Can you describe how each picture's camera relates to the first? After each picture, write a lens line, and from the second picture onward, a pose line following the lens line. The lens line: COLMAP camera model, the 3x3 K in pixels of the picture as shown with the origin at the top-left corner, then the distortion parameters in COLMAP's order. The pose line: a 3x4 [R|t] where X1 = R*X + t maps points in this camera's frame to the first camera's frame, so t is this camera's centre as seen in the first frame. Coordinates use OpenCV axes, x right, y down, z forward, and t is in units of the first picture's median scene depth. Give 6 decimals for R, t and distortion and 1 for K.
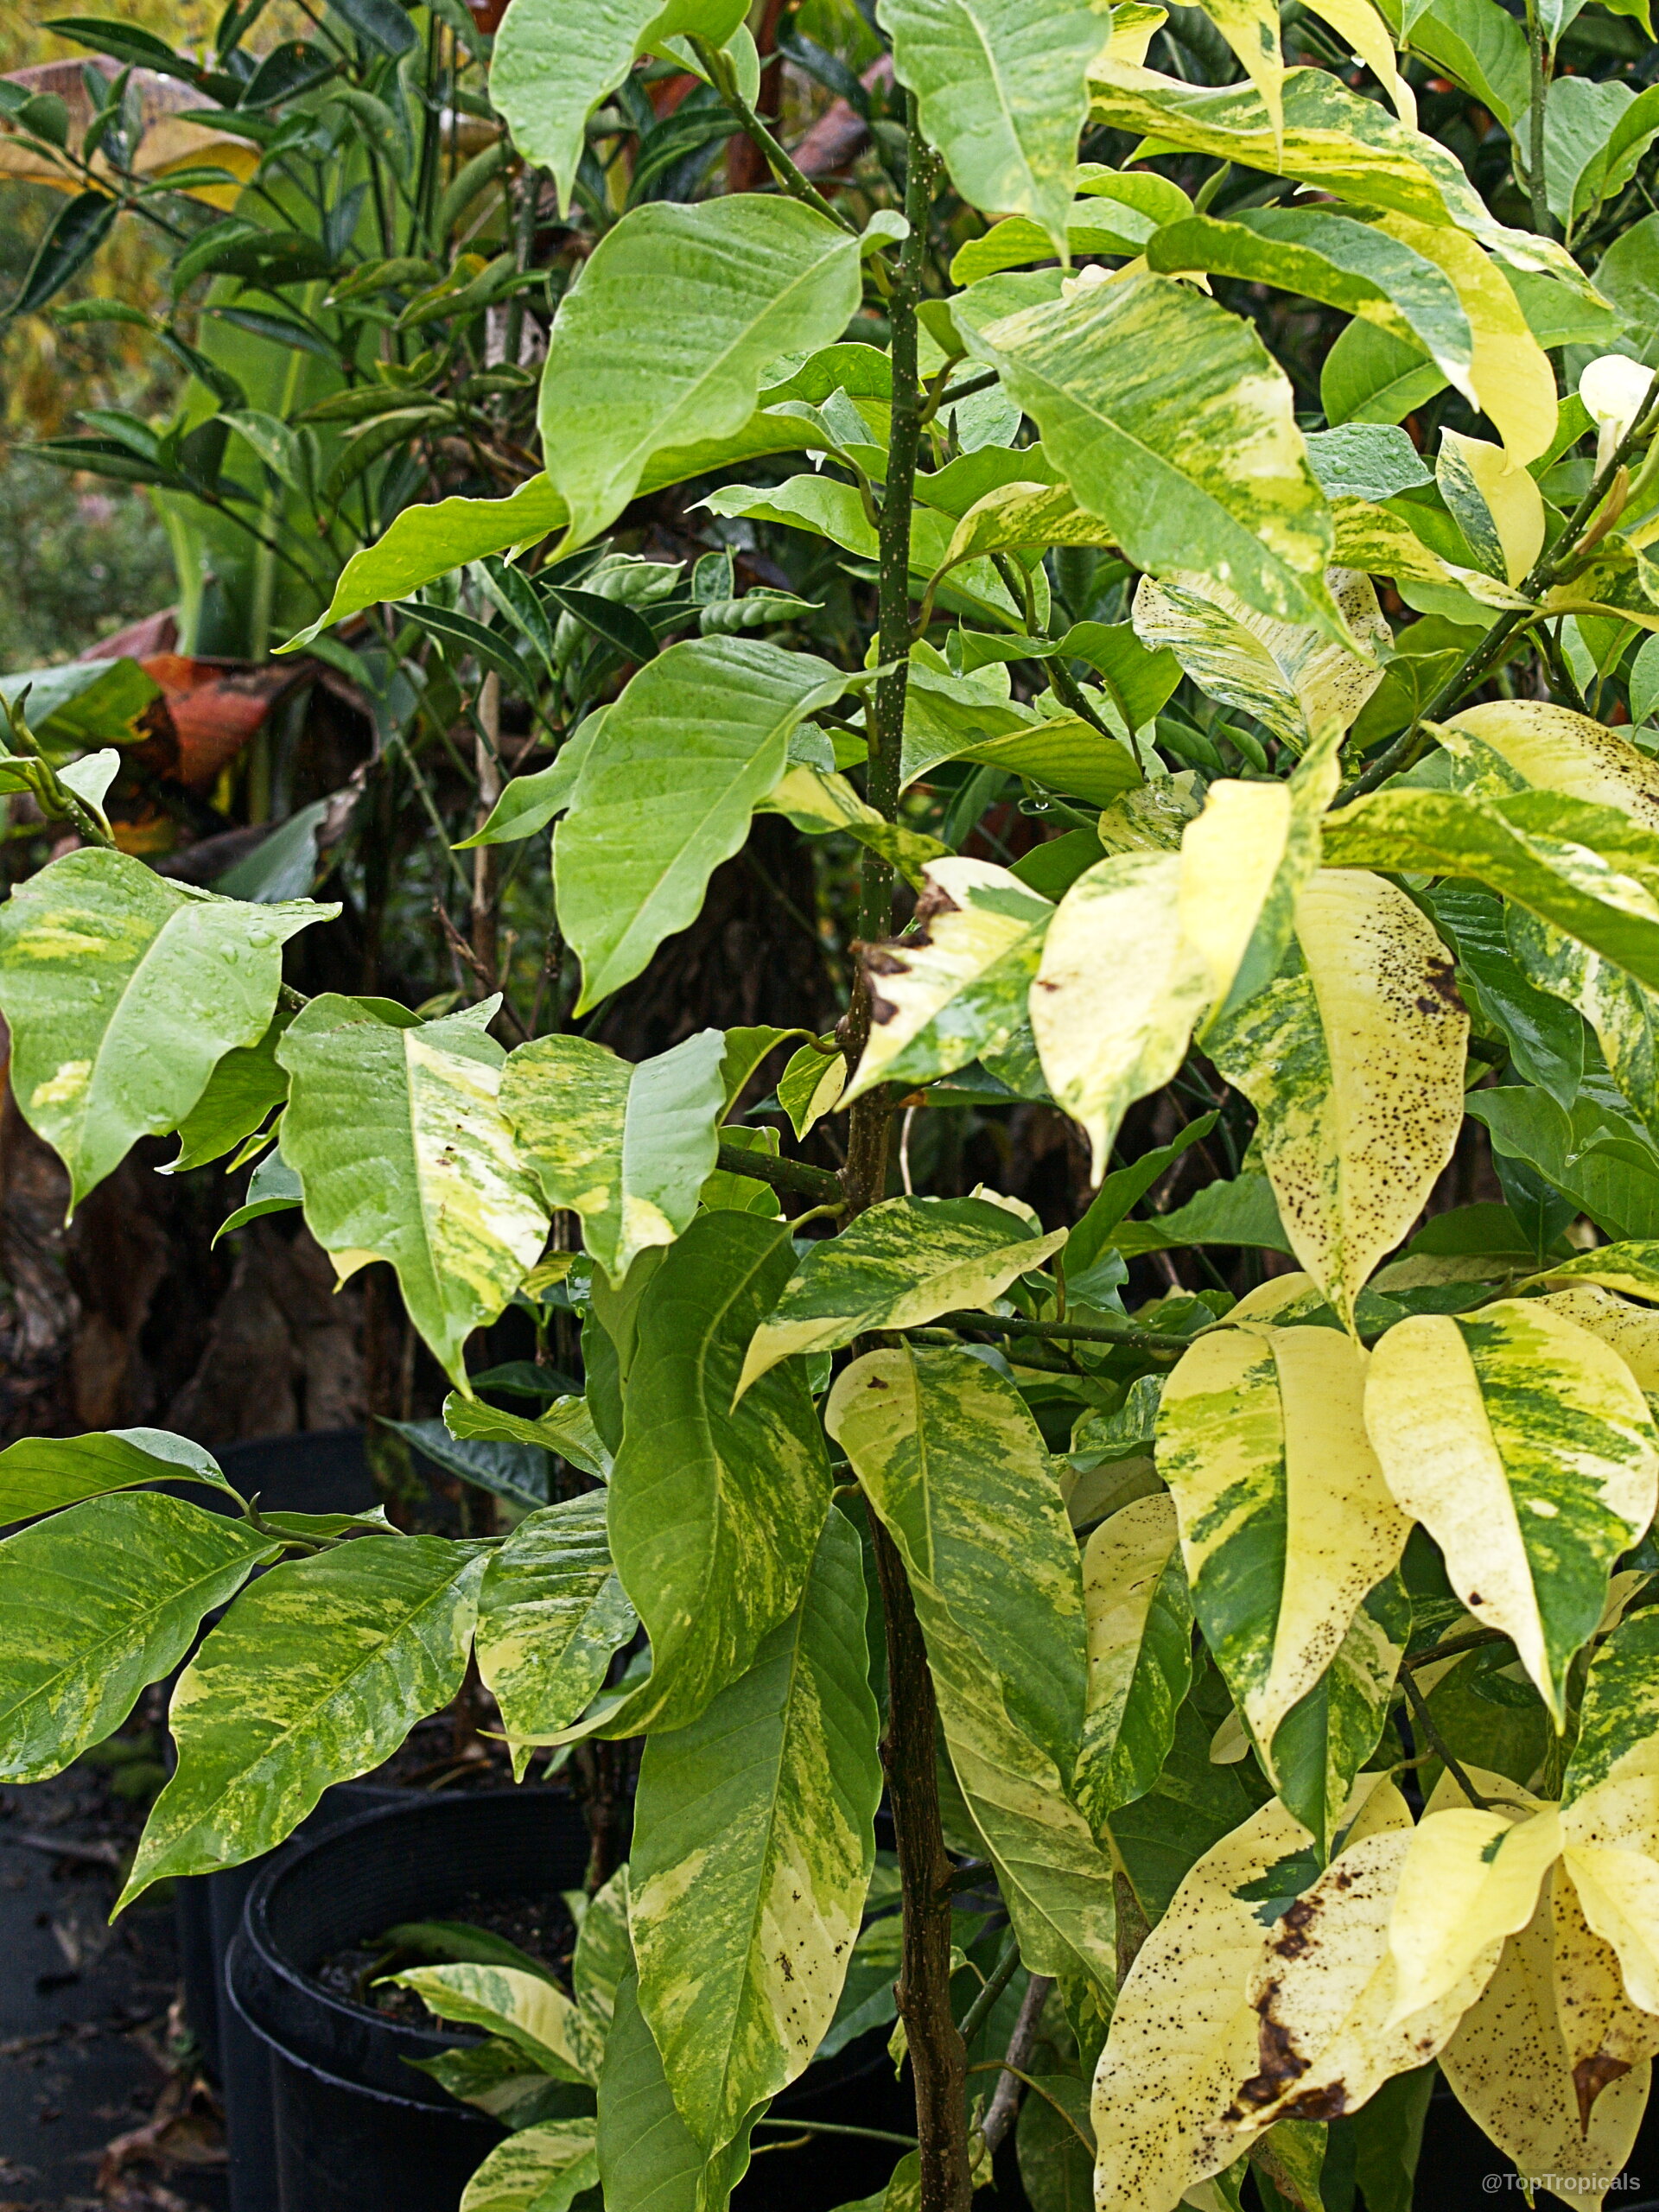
lens RADIAL K [[3835.1, 0, 829.5], [0, 3835.1, 1106.0], [0, 0, 1]] dist [-0.084261, -0.263387]
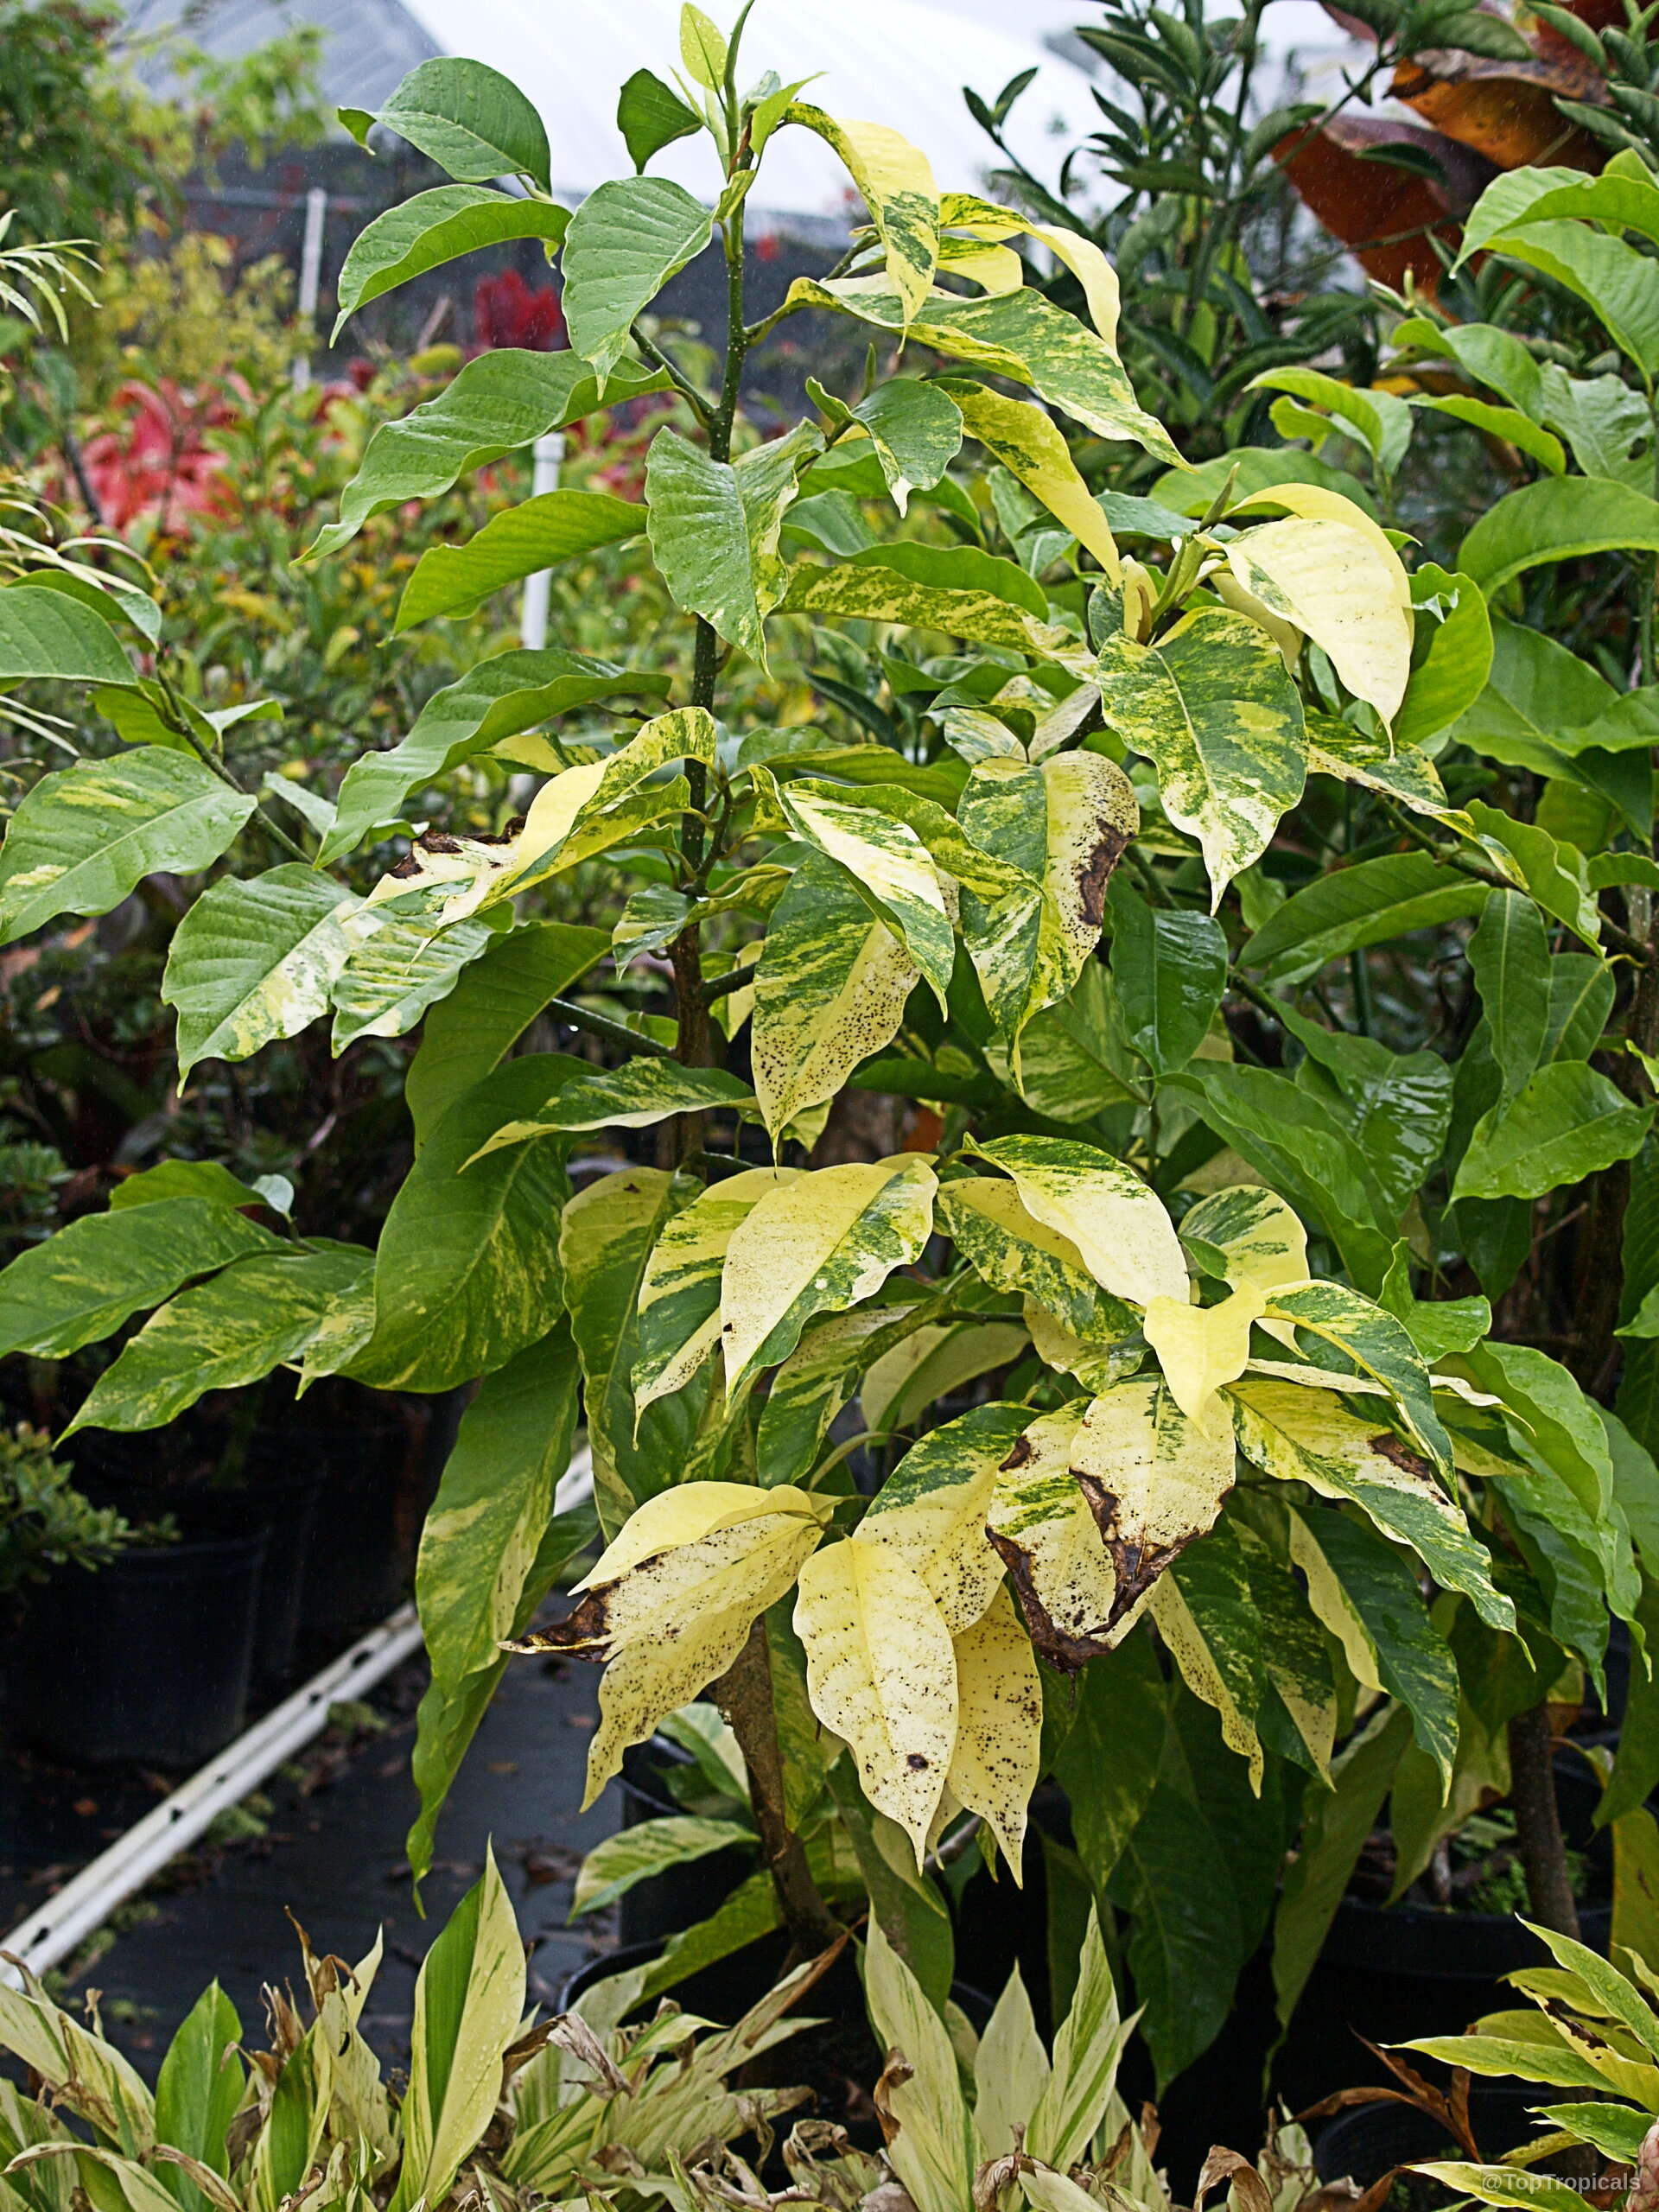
lens RADIAL K [[3835.1, 0, 829.5], [0, 3835.1, 1106.0], [0, 0, 1]] dist [-0.084261, -0.263387]
pose [[0.921681, 0.141988, -0.361030, 0.605426], [-0.154498, 0.987976, -0.005864, 0.040651], [0.355857, 0.061183, 0.932536, -0.303784]]
